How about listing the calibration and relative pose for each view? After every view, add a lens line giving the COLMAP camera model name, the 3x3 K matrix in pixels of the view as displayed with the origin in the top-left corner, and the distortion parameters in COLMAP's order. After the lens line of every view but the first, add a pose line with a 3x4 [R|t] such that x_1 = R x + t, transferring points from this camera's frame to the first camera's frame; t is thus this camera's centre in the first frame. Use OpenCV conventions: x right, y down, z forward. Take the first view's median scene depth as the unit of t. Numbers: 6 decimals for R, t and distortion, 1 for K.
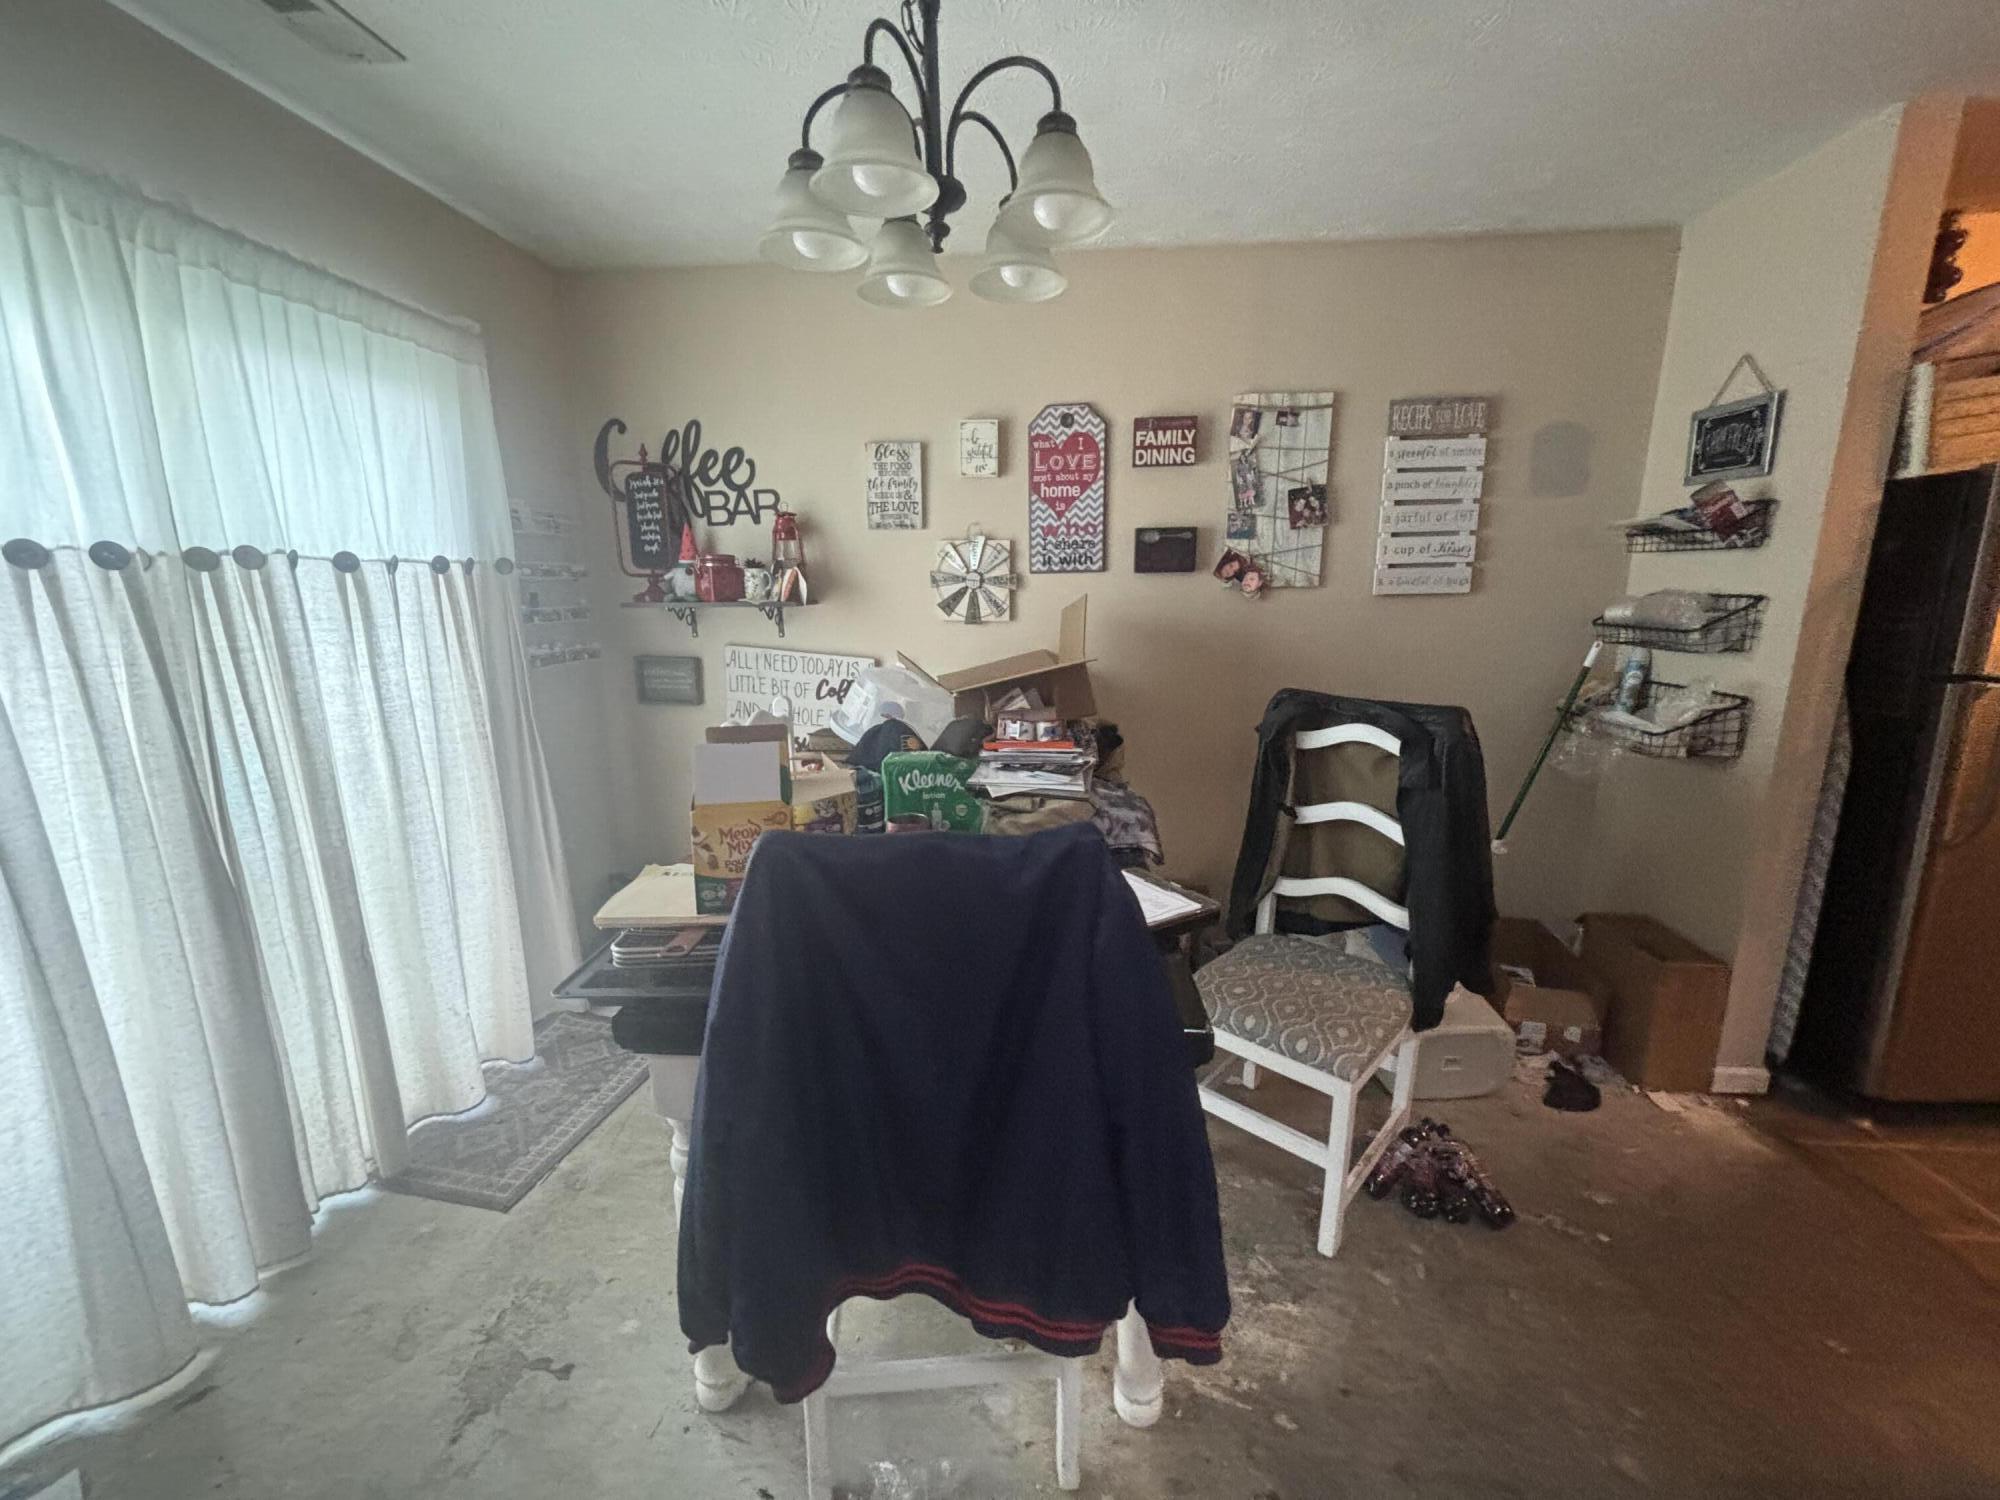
lens RADIAL K [[800.4, 0, 1000.9], [0, 800.4, 747.6], [0, 0, 1]] dist [0.004347, 0.000147]
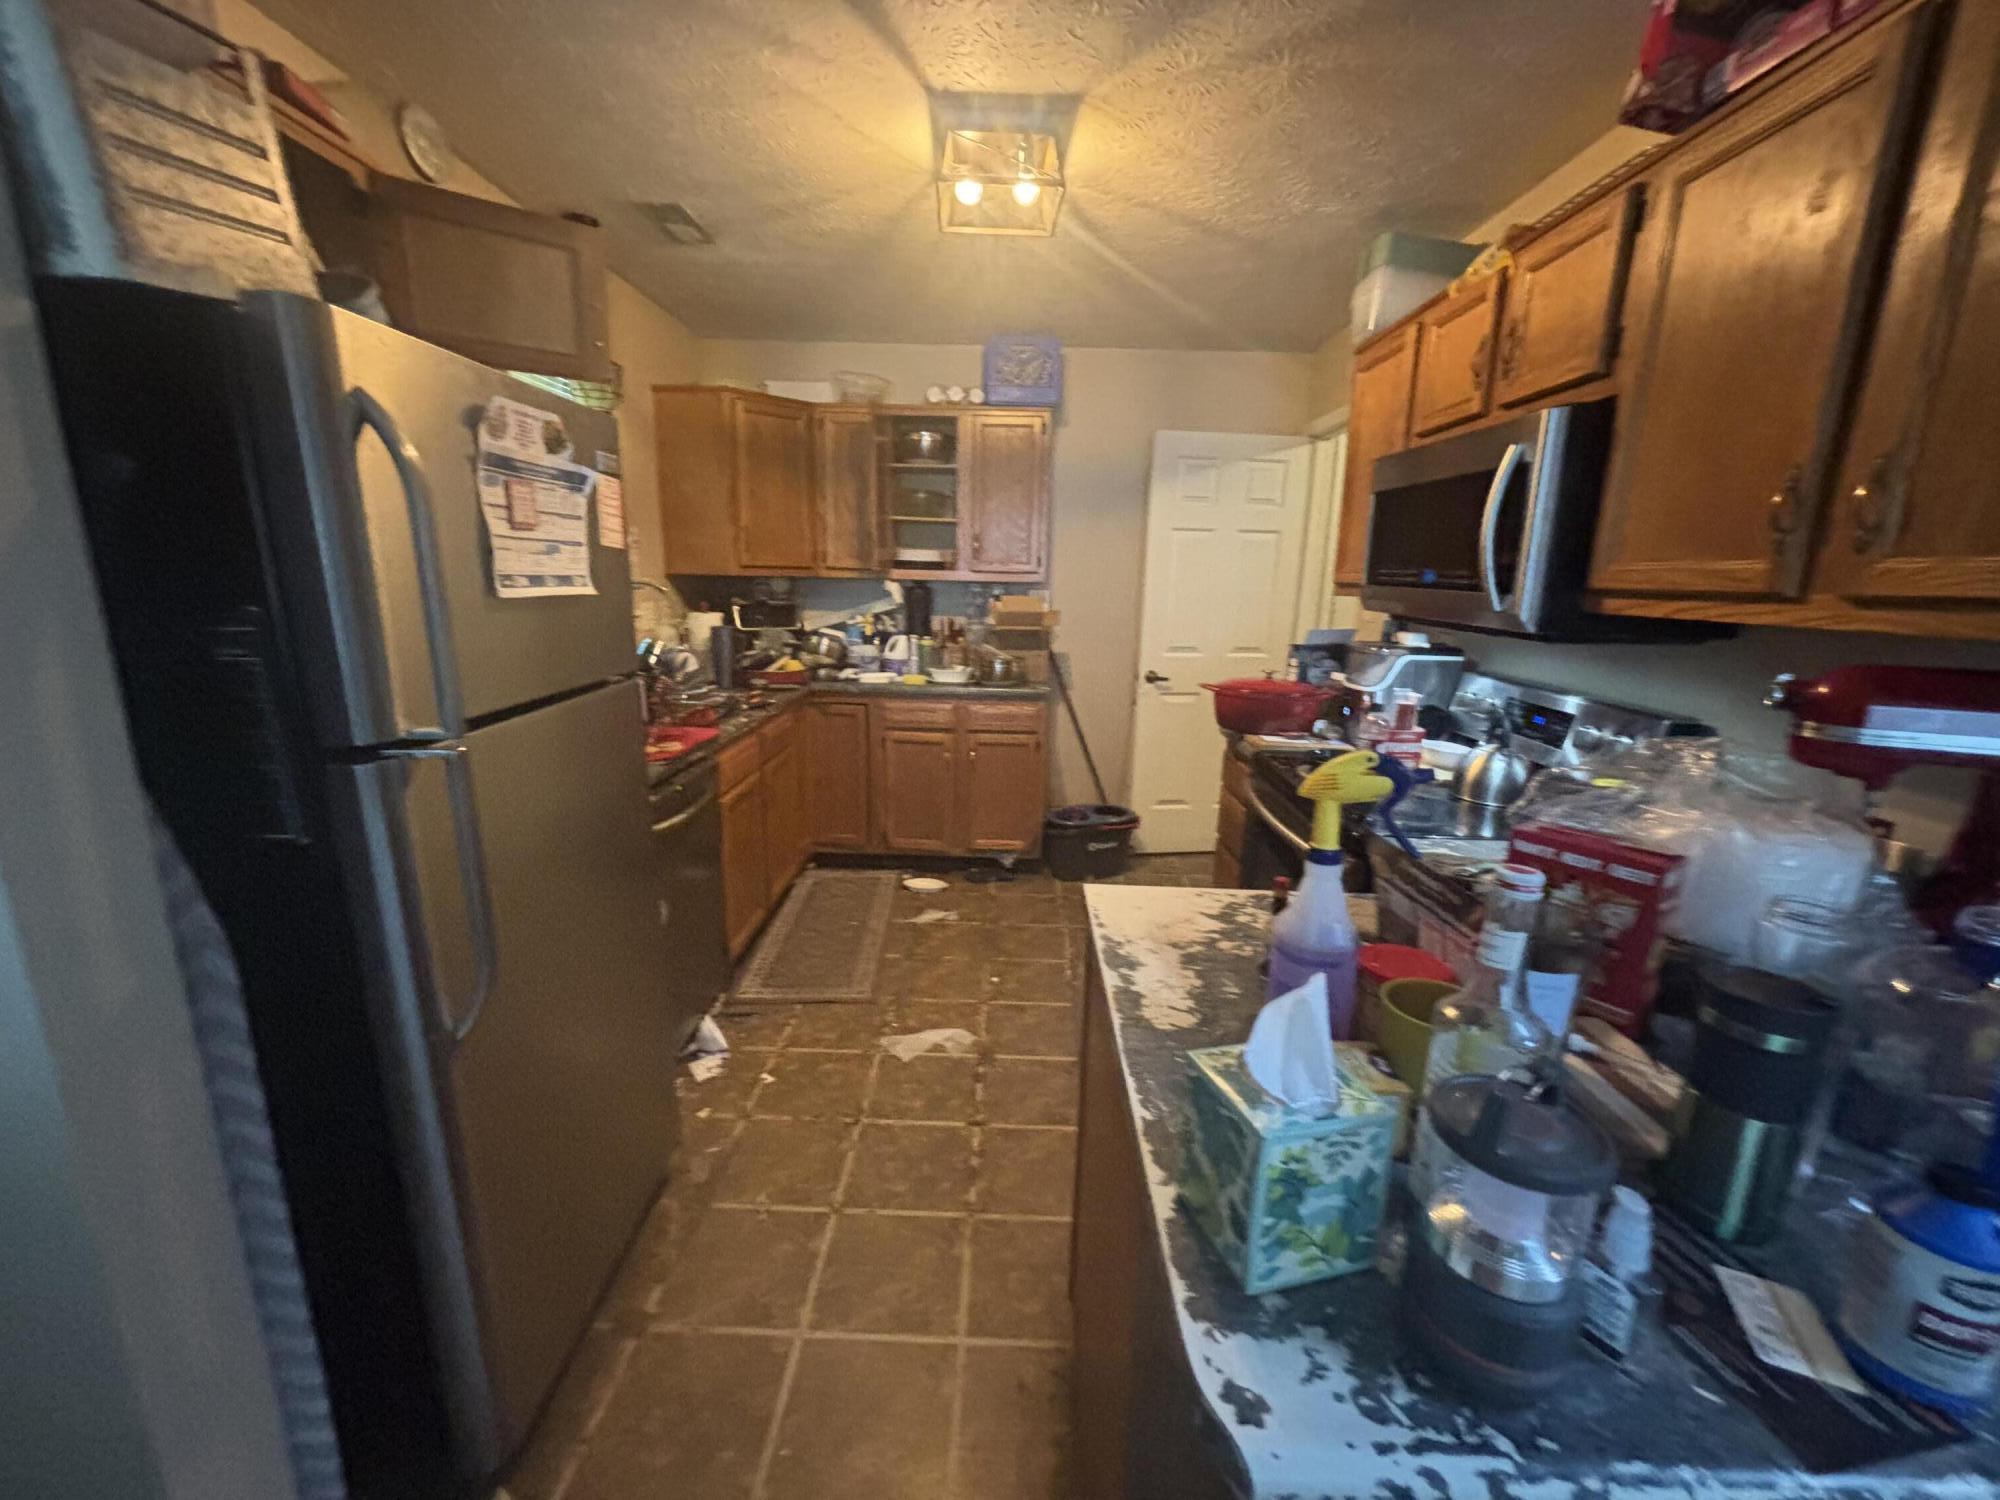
lens RADIAL K [[800.4, 0, 996.1], [0, 800.4, 751.5], [0, 0, 1]] dist [0.004347, 0.000147]
pose [[-0.002401, -0.210016, 0.977695, 1.384094], [0.181902, 0.961295, 0.206940, -0.227169], [-0.983314, 0.178342, 0.035894, 1.181206]]
